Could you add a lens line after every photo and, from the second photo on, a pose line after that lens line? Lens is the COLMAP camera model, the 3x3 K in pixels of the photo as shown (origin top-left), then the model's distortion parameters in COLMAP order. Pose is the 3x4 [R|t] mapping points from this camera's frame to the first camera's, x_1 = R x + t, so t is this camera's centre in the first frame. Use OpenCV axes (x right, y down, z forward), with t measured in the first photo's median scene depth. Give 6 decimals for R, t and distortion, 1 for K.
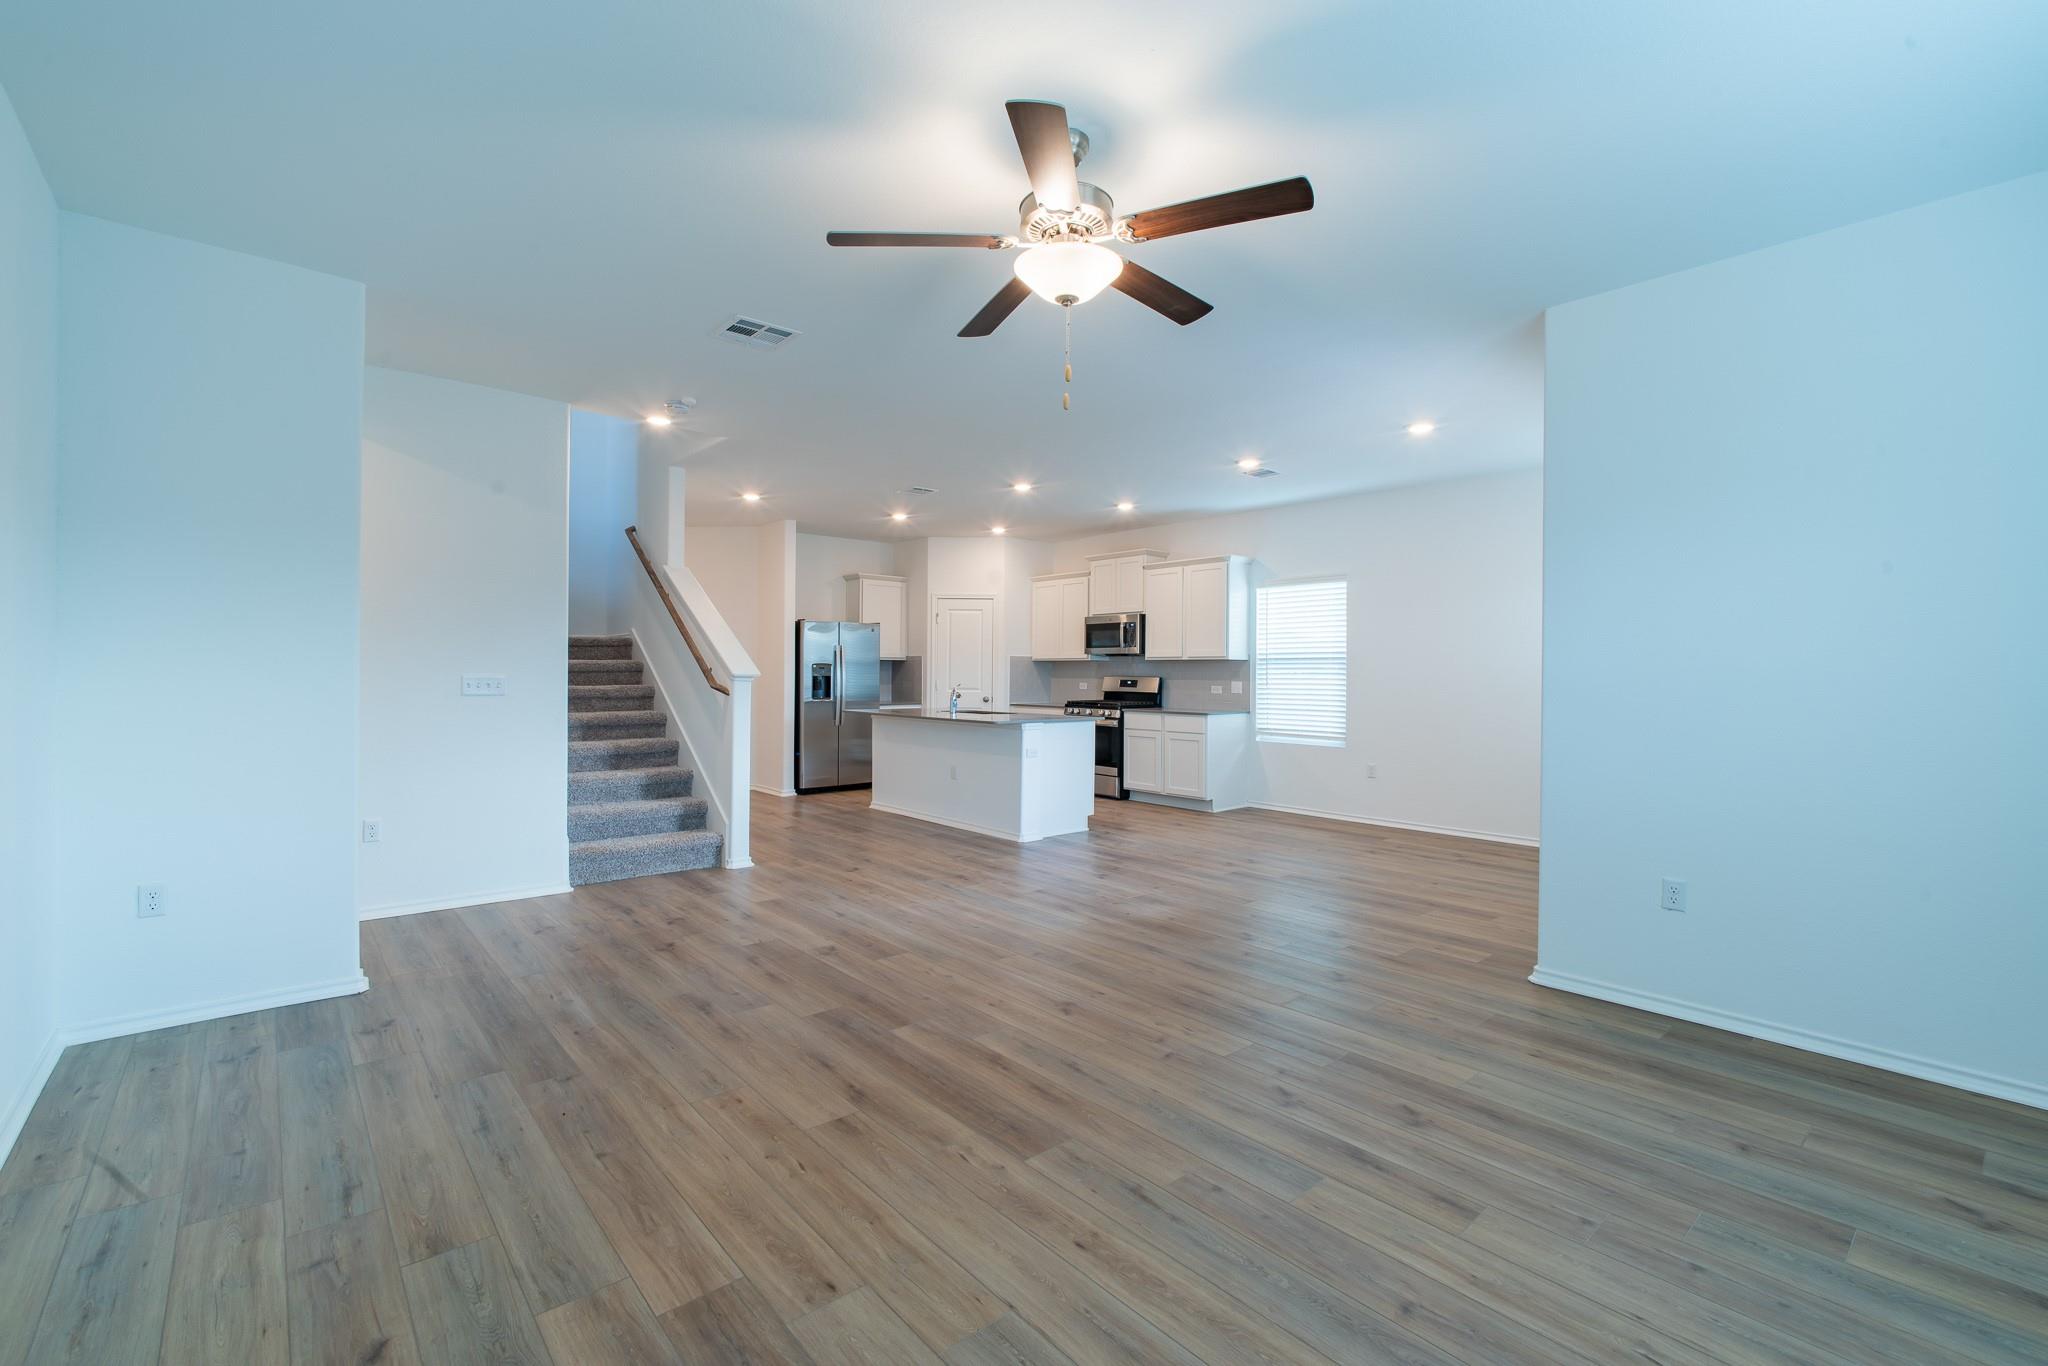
lens RADIAL K [[886.9, 0, 1021.4], [0, 886.9, 682.4], [0, 0, 1]] dist [-0.007792, 0.000022]
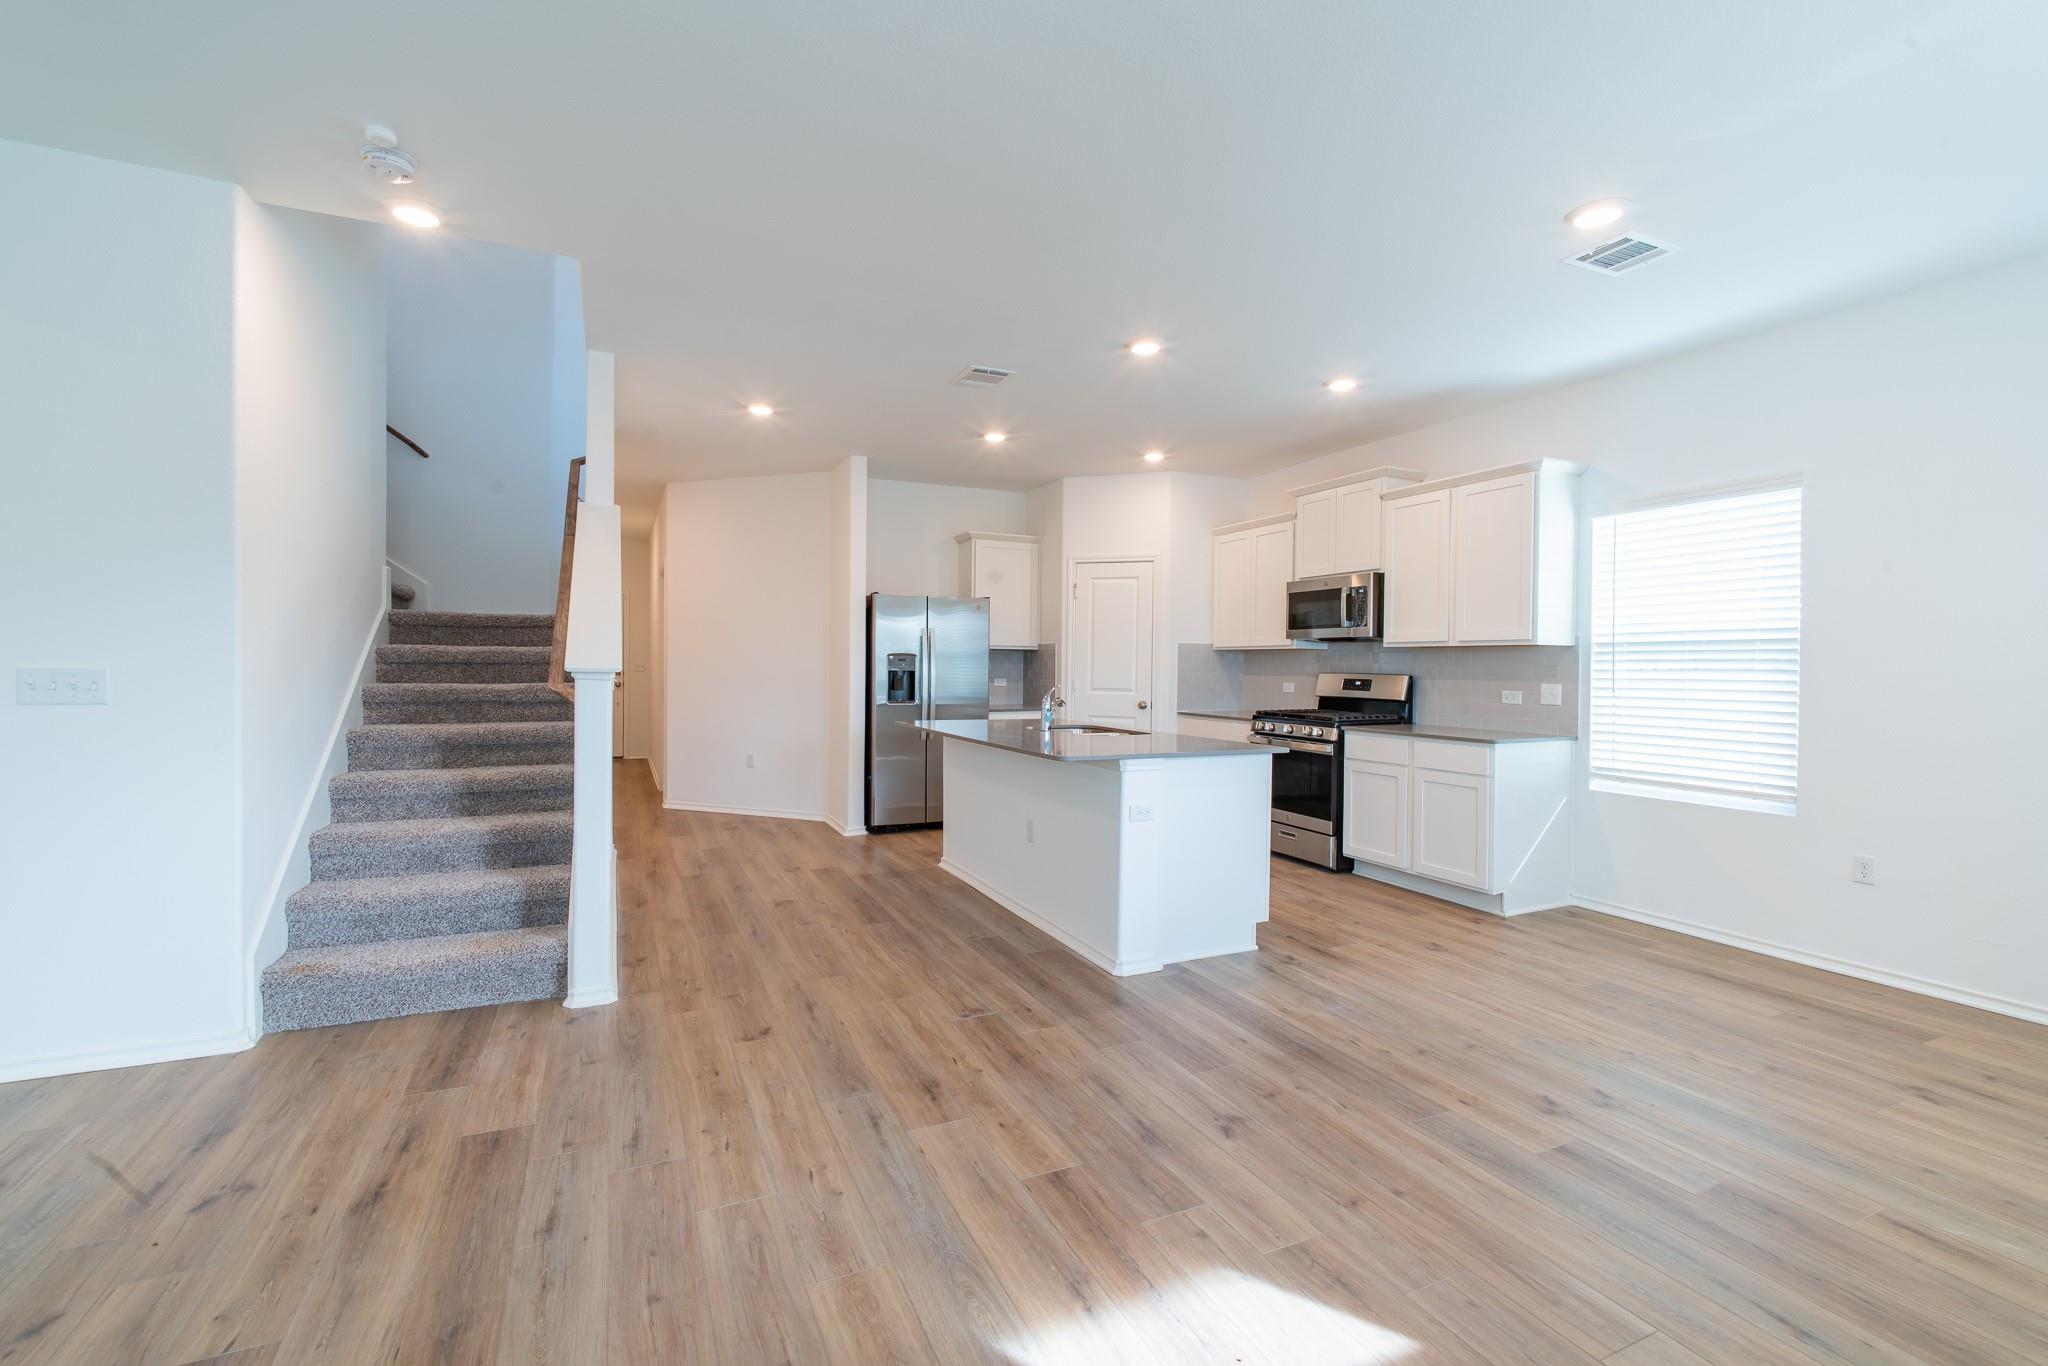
lens RADIAL K [[886.9, 0, 1014.9], [0, 886.9, 679.7], [0, 0, 1]] dist [-0.007792, 0.000022]
pose [[0.958826, 0.006937, -0.283910, 0.072026], [-0.005939, 0.999973, 0.004376, -0.003921], [0.283932, -0.002509, 0.958841, 0.351243]]
